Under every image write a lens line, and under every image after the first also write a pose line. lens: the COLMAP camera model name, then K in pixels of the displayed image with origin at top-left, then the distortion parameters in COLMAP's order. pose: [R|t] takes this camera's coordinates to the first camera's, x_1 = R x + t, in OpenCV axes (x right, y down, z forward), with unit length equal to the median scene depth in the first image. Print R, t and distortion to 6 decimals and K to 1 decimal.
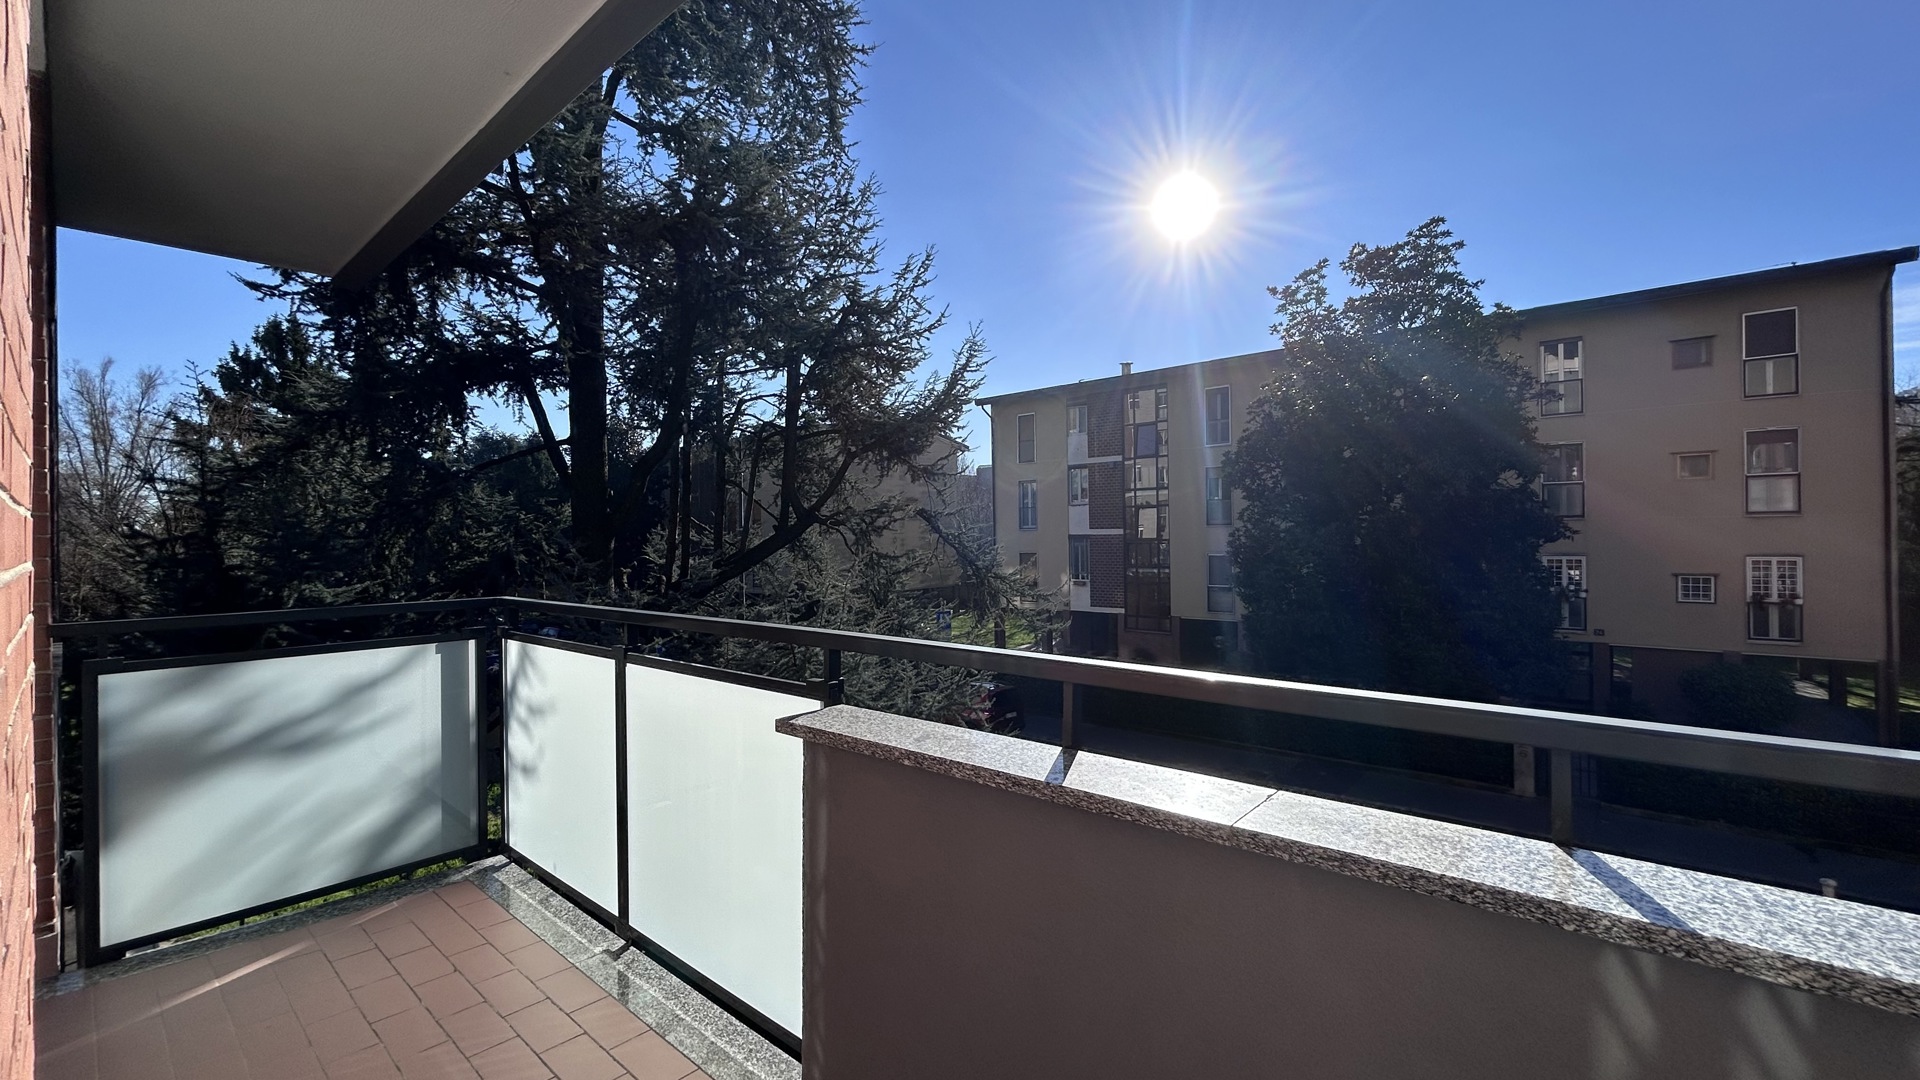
lens RADIAL K [[780.6, 0, 960.0], [0, 780.6, 540.0], [0, 0, 1]] dist [0.000188, 0.000124]
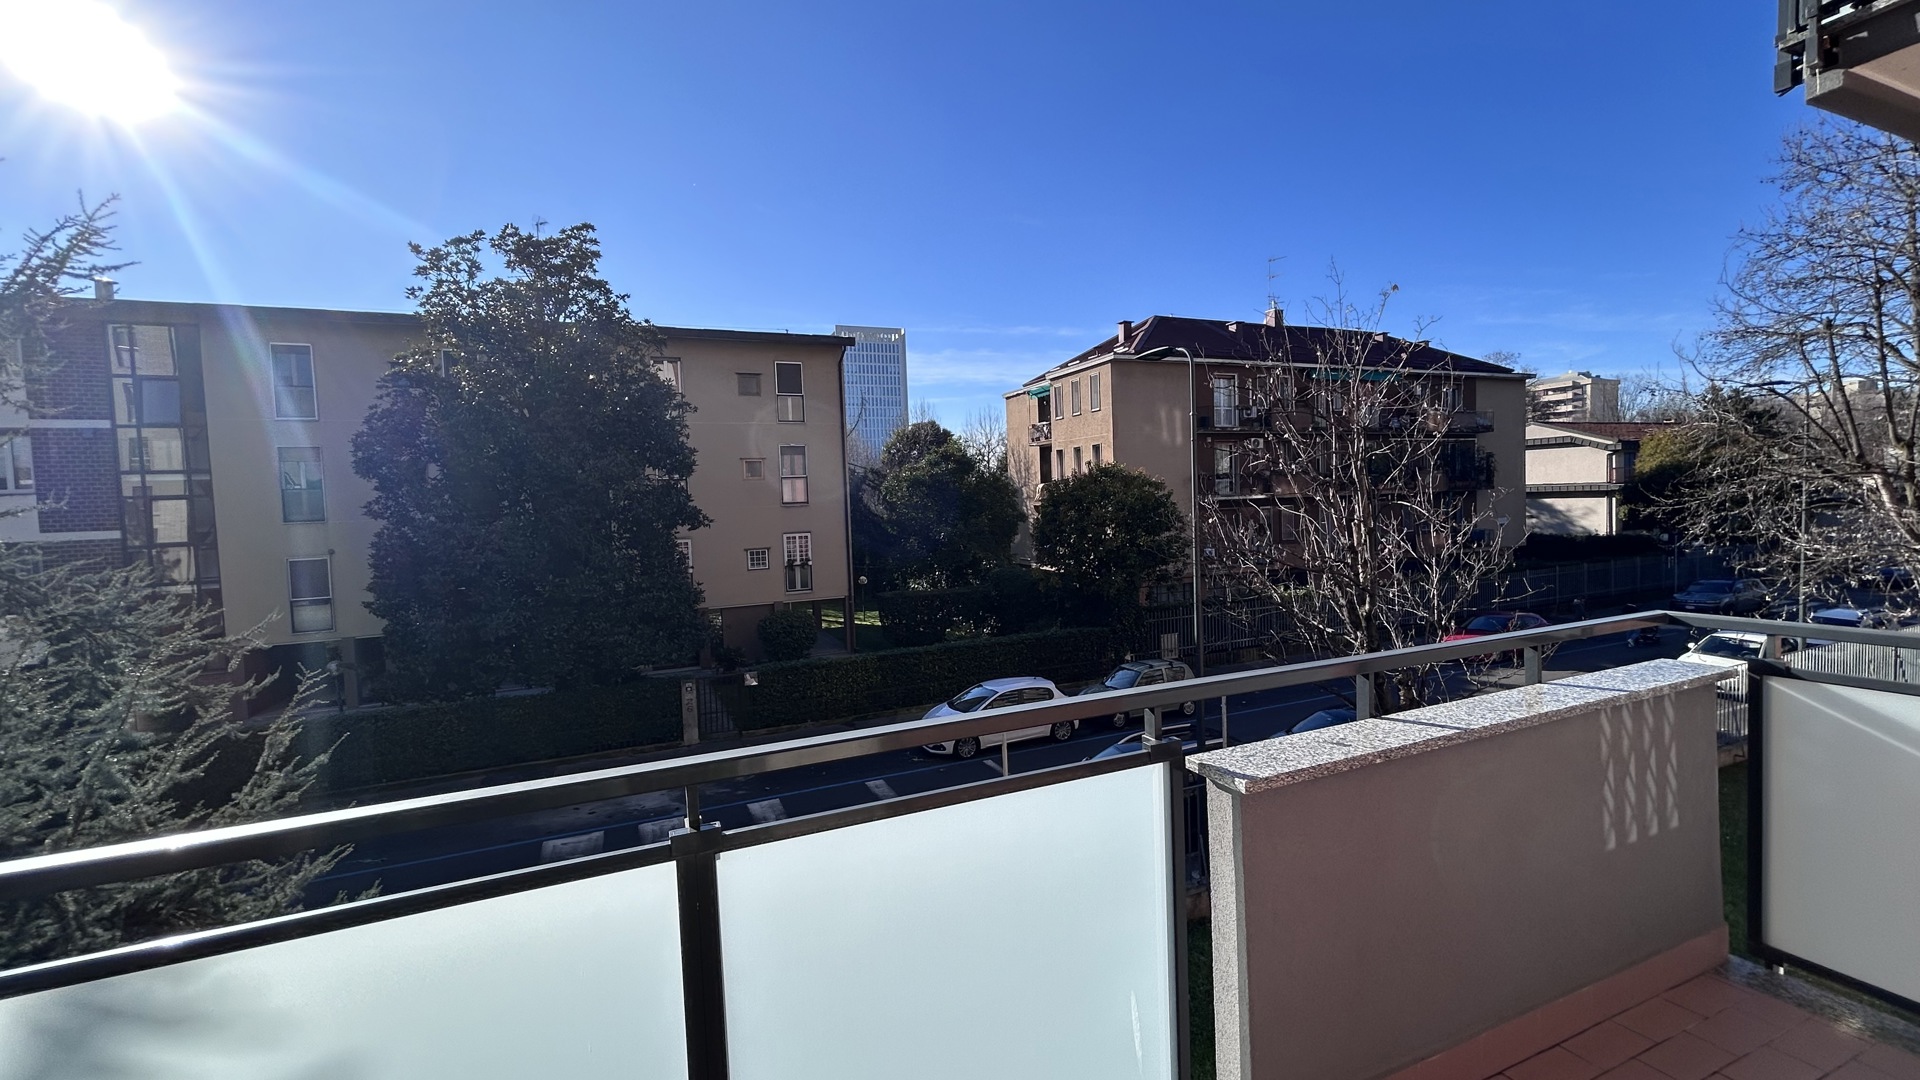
lens RADIAL K [[780.6, 0, 960.0], [0, 780.6, 540.0], [0, 0, 1]] dist [0.000188, 0.000124]
pose [[0.441242, -0.049503, 0.896022, -0.122613], [0.034714, 0.998672, 0.038079, -0.011120], [-0.896717, 0.014302, 0.442374, 0.089165]]
